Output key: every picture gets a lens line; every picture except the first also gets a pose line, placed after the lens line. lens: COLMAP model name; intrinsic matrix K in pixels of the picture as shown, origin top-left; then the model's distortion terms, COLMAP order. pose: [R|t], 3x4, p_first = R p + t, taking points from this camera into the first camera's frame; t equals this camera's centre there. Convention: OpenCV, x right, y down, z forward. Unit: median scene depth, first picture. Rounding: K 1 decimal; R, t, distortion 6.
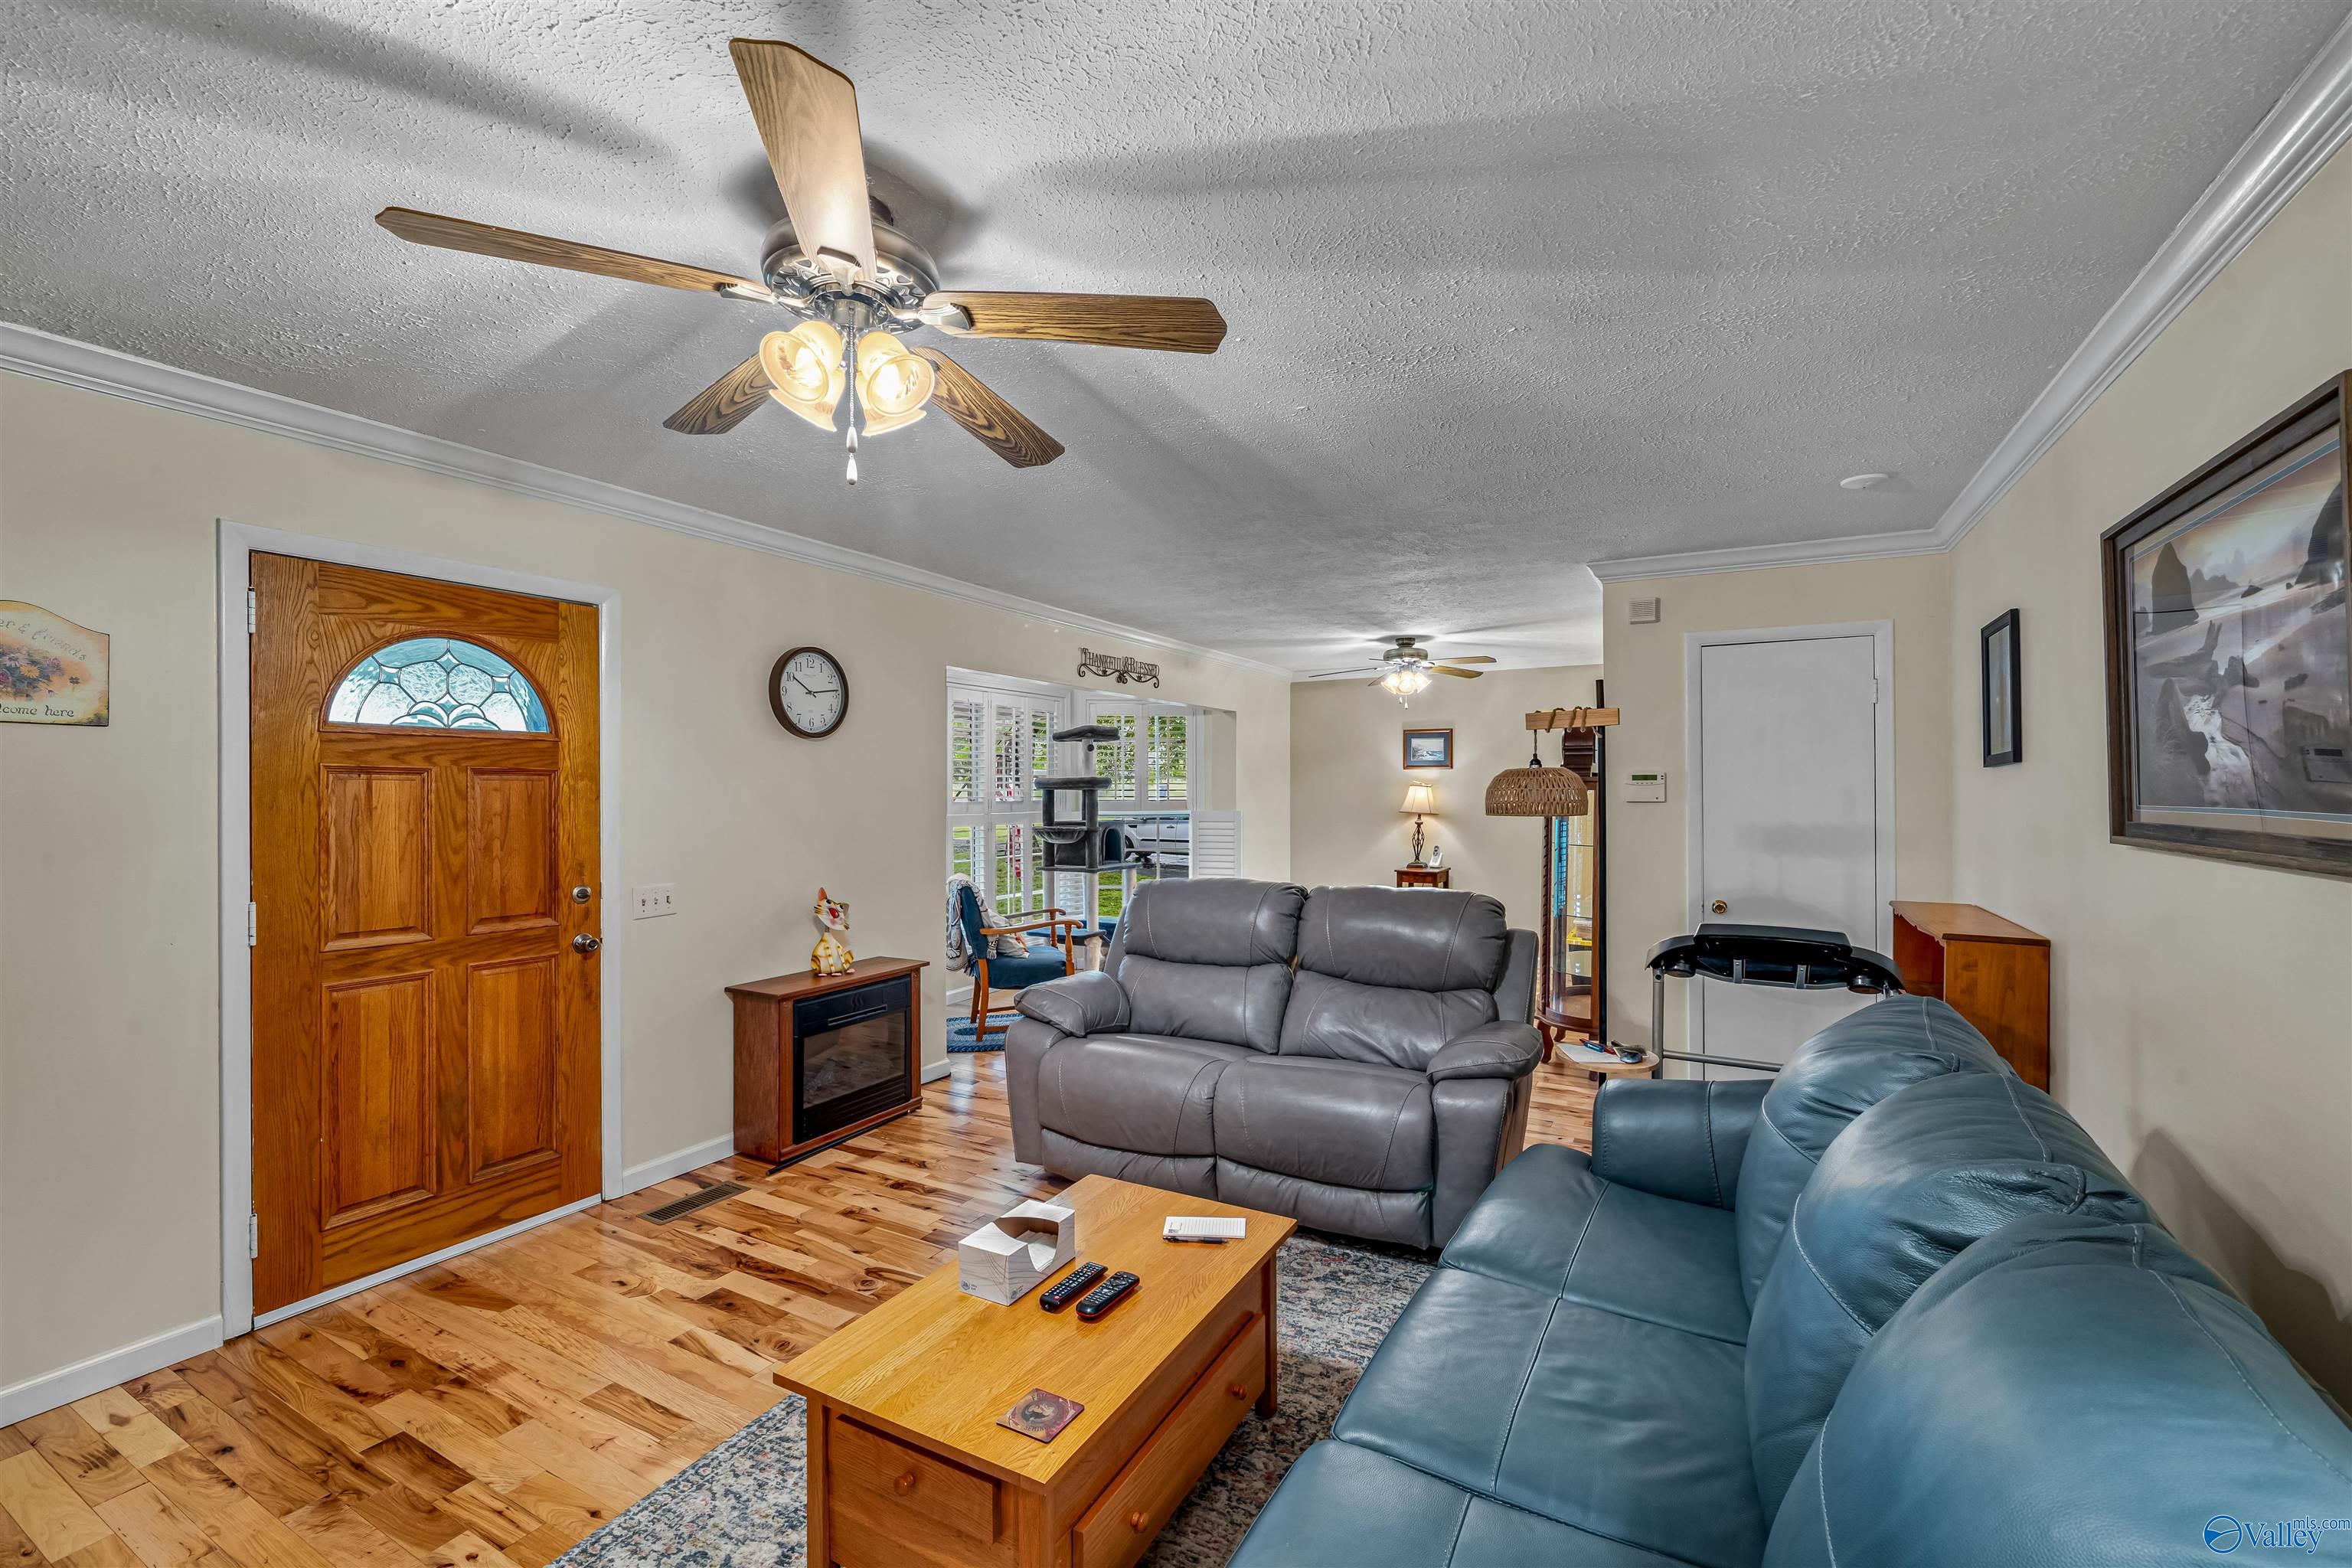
lens RADIAL K [[971.2, 0, 1171.4], [0, 971.2, 793.0], [0, 0, 1]] dist [-0.002694, -0.000229]
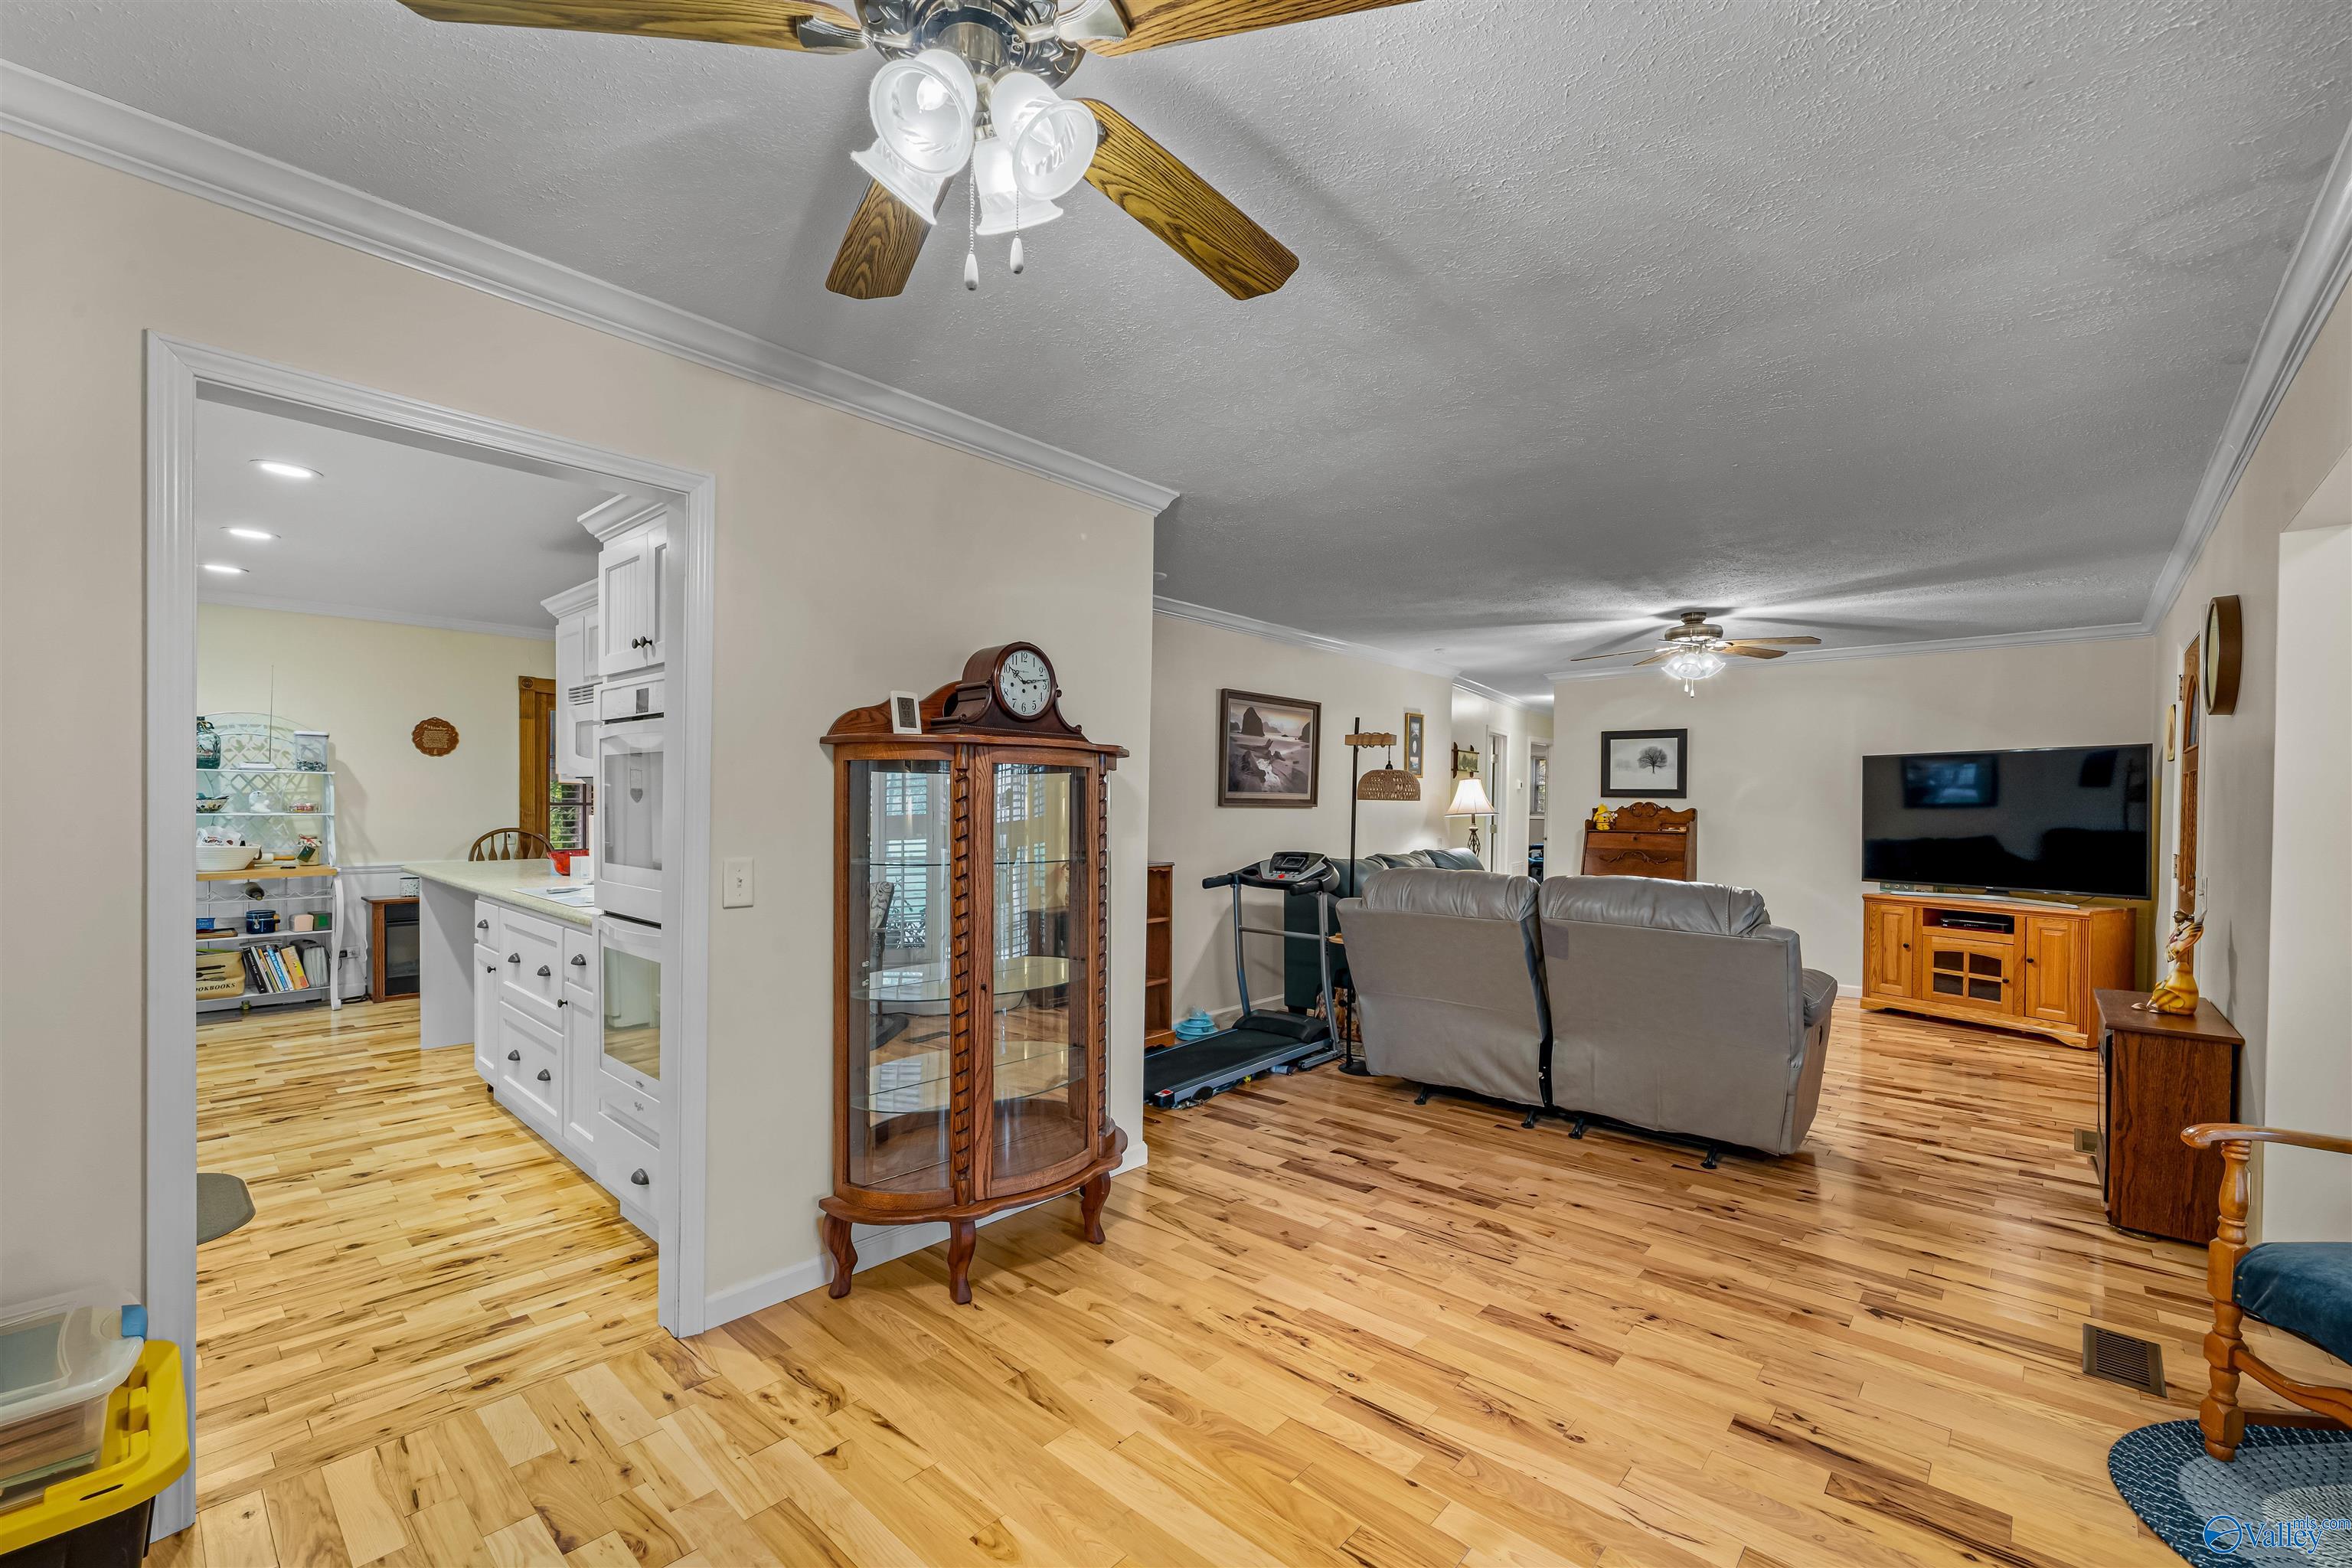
lens RADIAL K [[983.0, 0, 1174.2], [0, 983.0, 814.9], [0, 0, 1]] dist [-0.001747, -0.000184]
pose [[-0.974553, -0.013099, 0.223775, 0.388252], [-0.009775, 0.999825, 0.015958, 0.026424], [-0.223945, 0.013365, -0.974510, 2.832777]]
